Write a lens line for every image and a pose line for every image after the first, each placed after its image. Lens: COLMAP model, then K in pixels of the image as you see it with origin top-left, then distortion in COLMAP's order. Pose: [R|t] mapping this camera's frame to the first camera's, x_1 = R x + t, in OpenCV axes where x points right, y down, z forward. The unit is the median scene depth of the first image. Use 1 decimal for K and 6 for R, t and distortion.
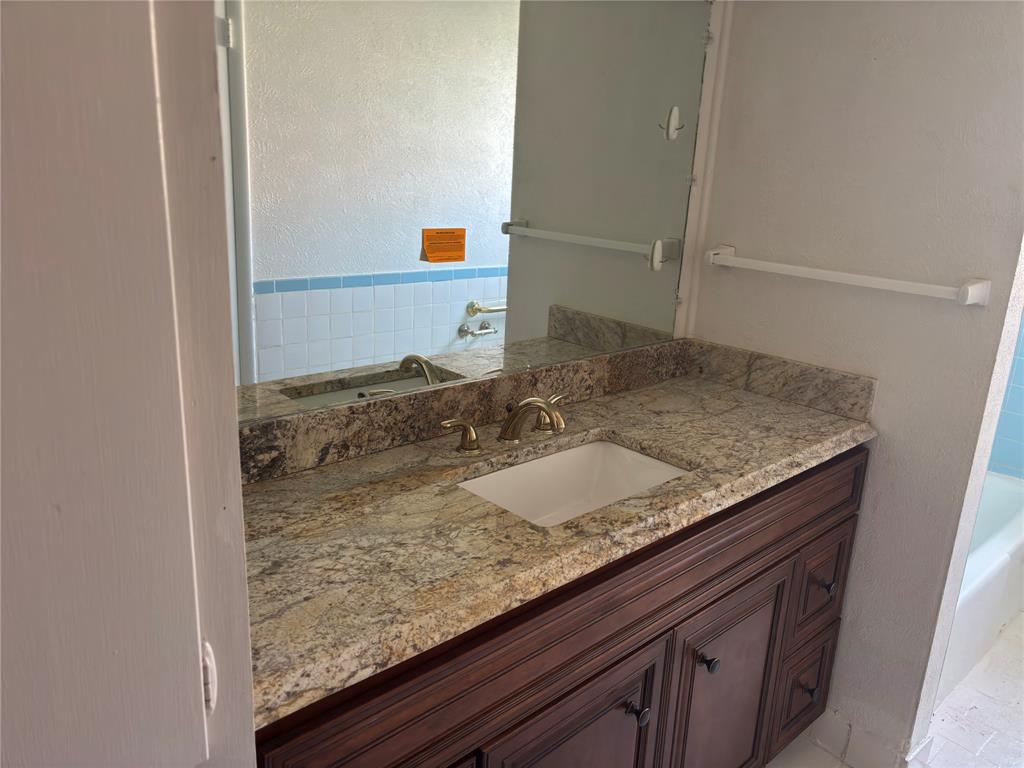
lens RADIAL K [[796.9, 0, 517.5], [0, 796.9, 393.5], [0, 0, 1]] dist [0.045797, -0.003318]
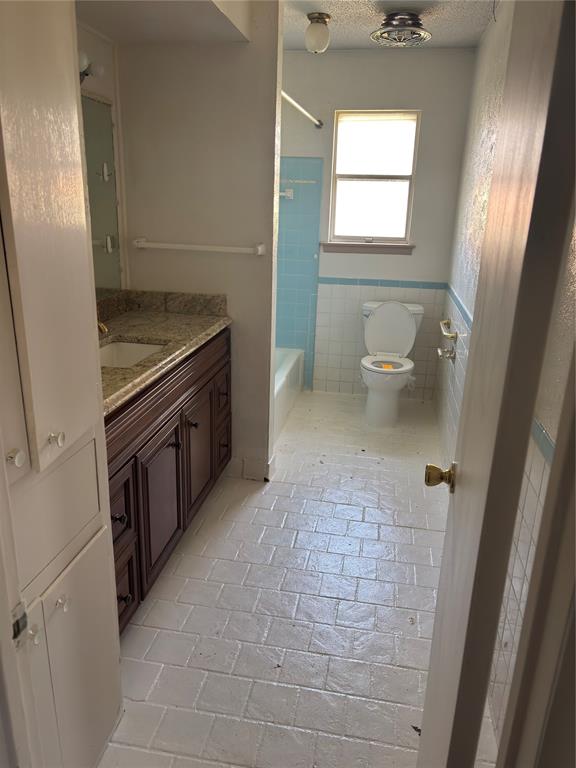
lens RADIAL K [[597.7, 0, 264.6], [0, 597.7, 386.7], [0, 0, 1]] dist [0.045797, -0.003318]
pose [[0.829988, -0.201623, 0.520066, -0.338010], [0.175800, 0.979421, 0.099144, 0.078576], [-0.529353, 0.009139, 0.848352, -0.387393]]
